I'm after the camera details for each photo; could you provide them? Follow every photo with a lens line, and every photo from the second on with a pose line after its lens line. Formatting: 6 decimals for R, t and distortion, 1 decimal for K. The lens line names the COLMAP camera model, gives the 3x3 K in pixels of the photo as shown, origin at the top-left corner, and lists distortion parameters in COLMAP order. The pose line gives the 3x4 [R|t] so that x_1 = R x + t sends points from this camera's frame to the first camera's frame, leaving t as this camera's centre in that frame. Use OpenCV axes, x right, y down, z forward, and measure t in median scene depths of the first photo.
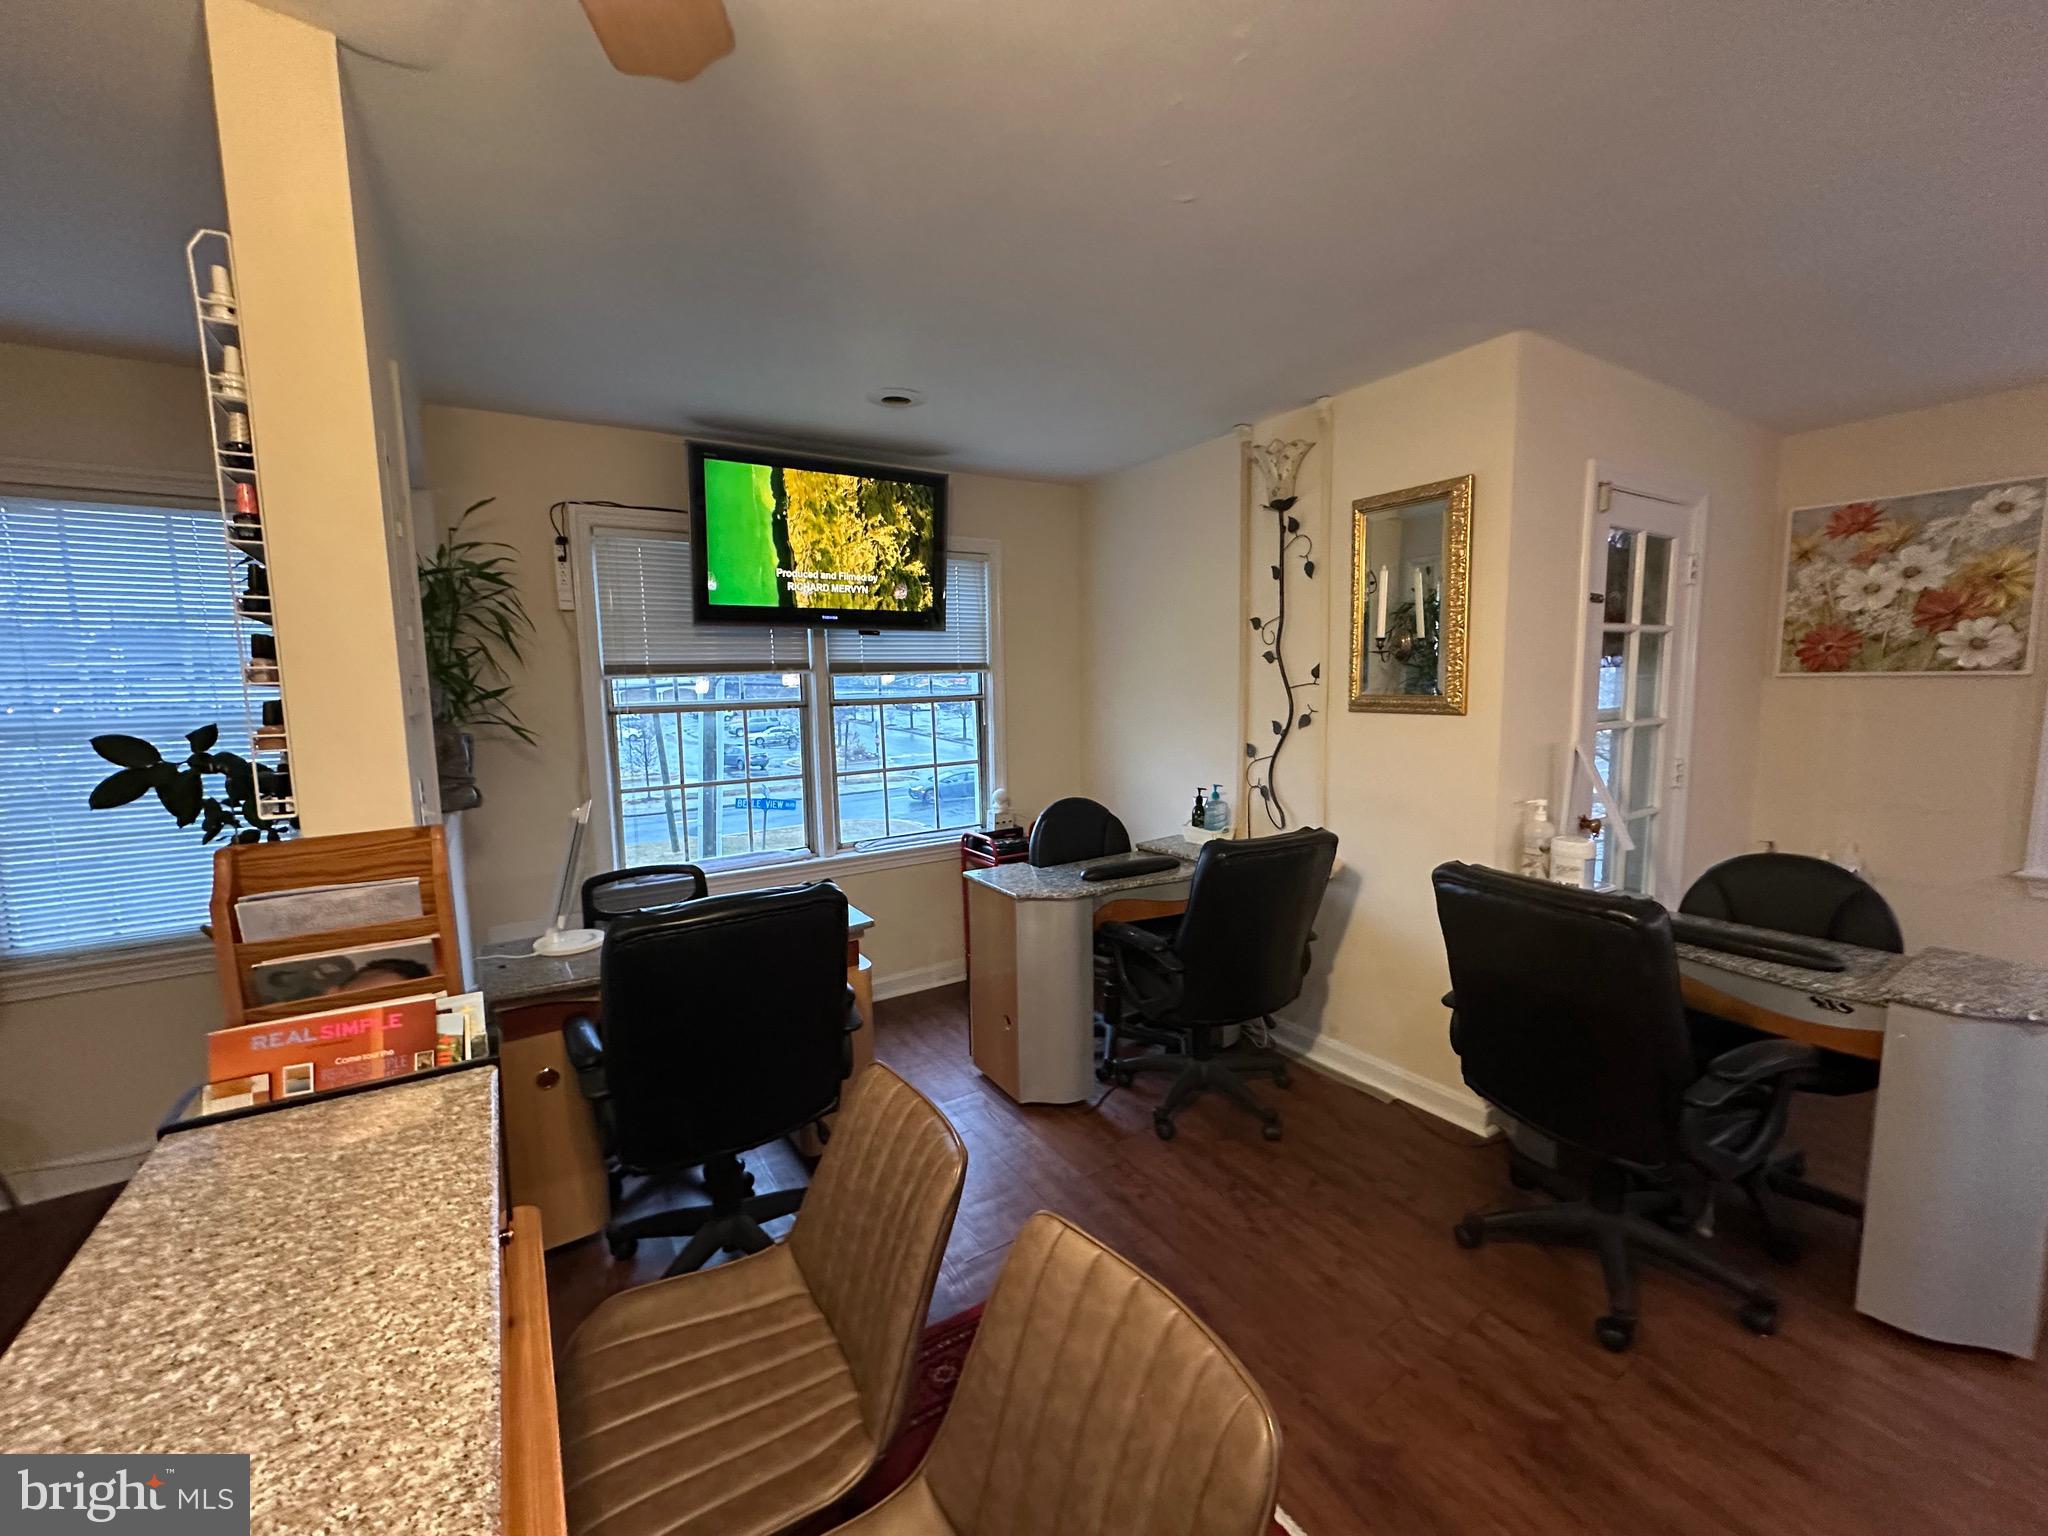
lens RADIAL K [[813.6, 0, 1022.3], [0, 813.6, 769.1], [0, 0, 1]] dist [-0.003287, 0.000771]
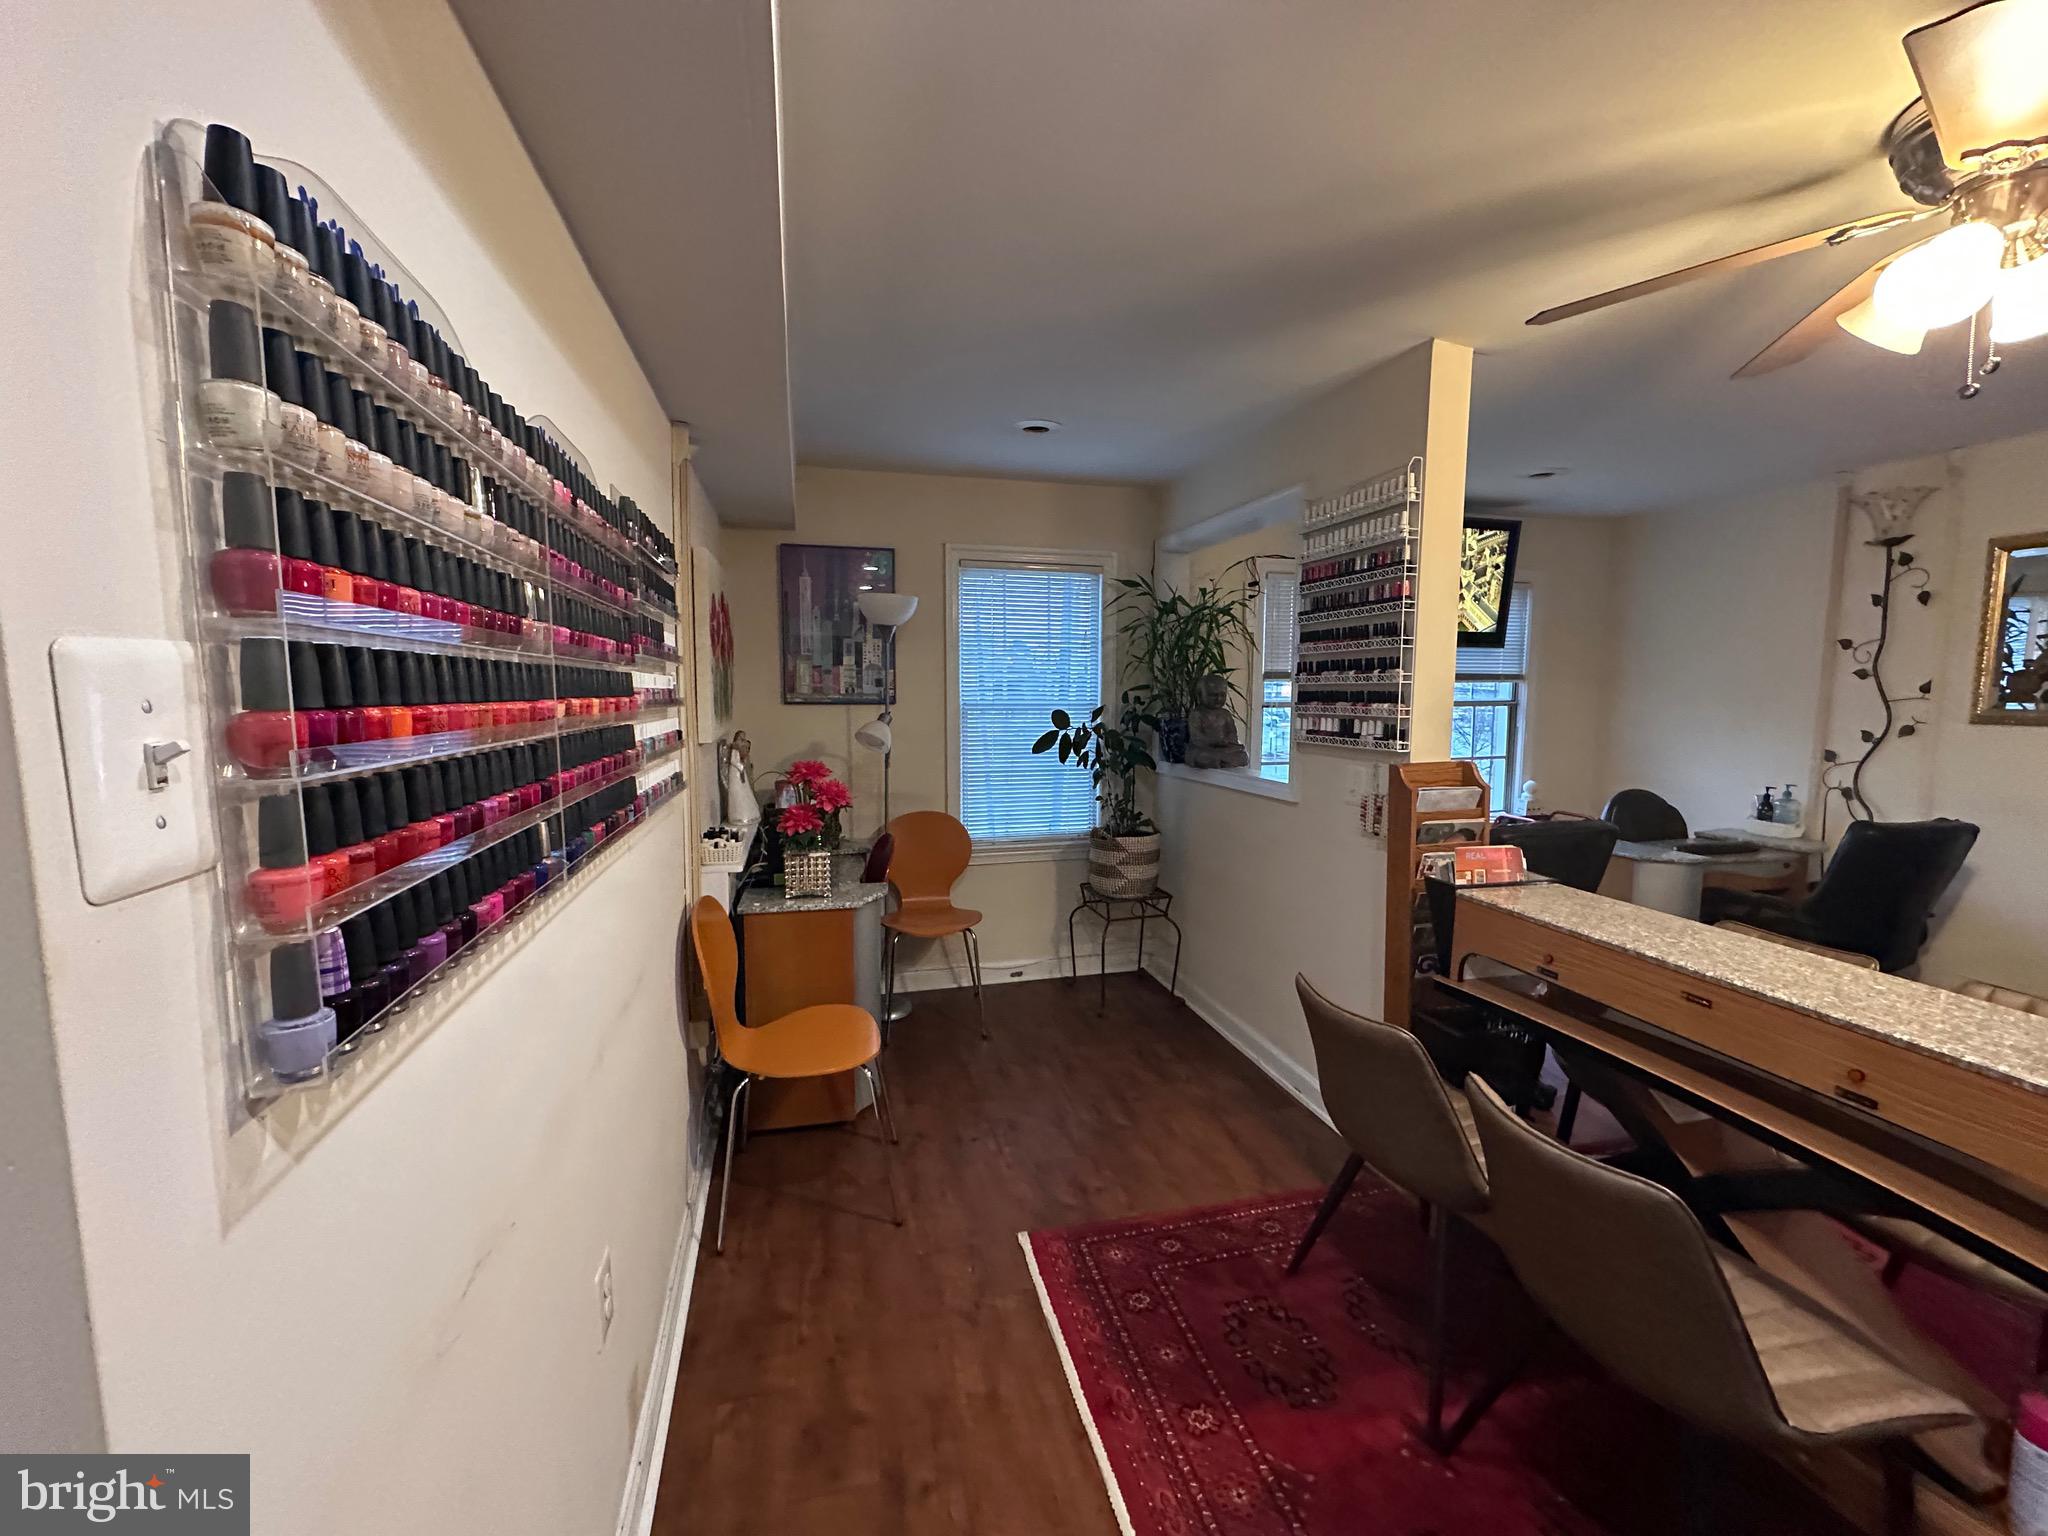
lens RADIAL K [[814.7, 0, 1019.8], [0, 814.7, 768.2], [0, 0, 1]] dist [-0.003706, 0.000724]
pose [[0.951086, 0.051733, -0.304563, -0.481382], [-0.054648, 0.998505, -0.001050, 0.061325], [0.304054, 0.017642, 0.952491, -0.453075]]
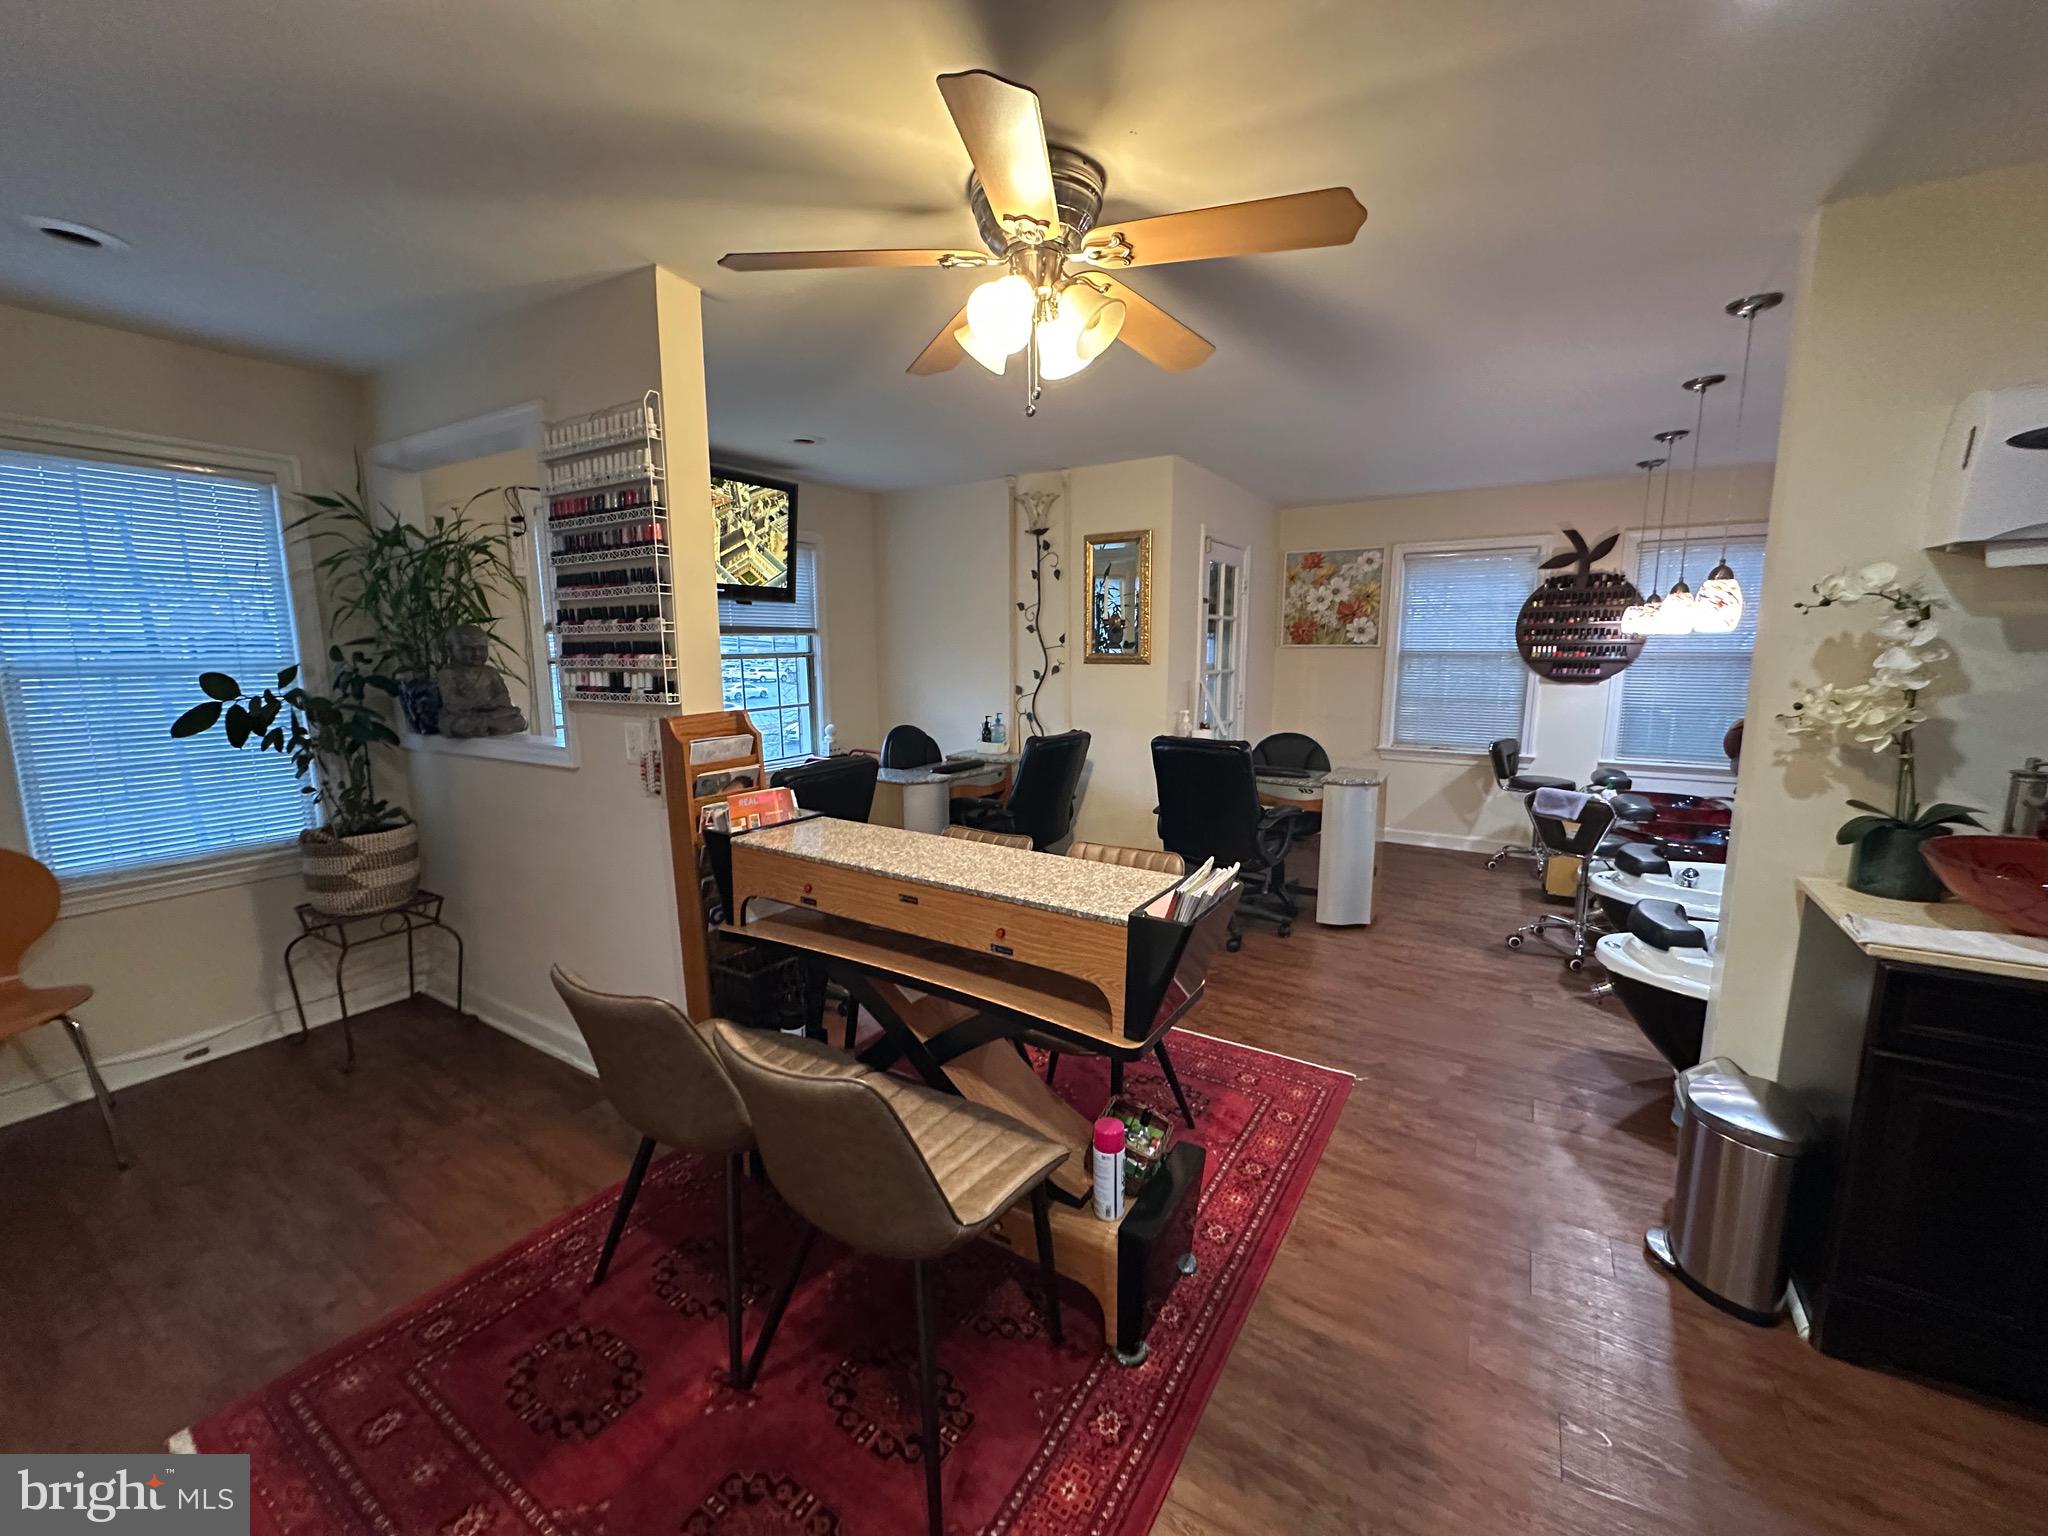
lens RADIAL K [[813.6, 0, 1022.3], [0, 813.6, 769.1], [0, 0, 1]] dist [-0.003287, 0.000771]
pose [[0.902292, -0.050032, 0.428212, -0.404370], [0.034147, 0.998417, 0.044702, 0.061810], [-0.429770, -0.025712, 0.902572, -0.416254]]
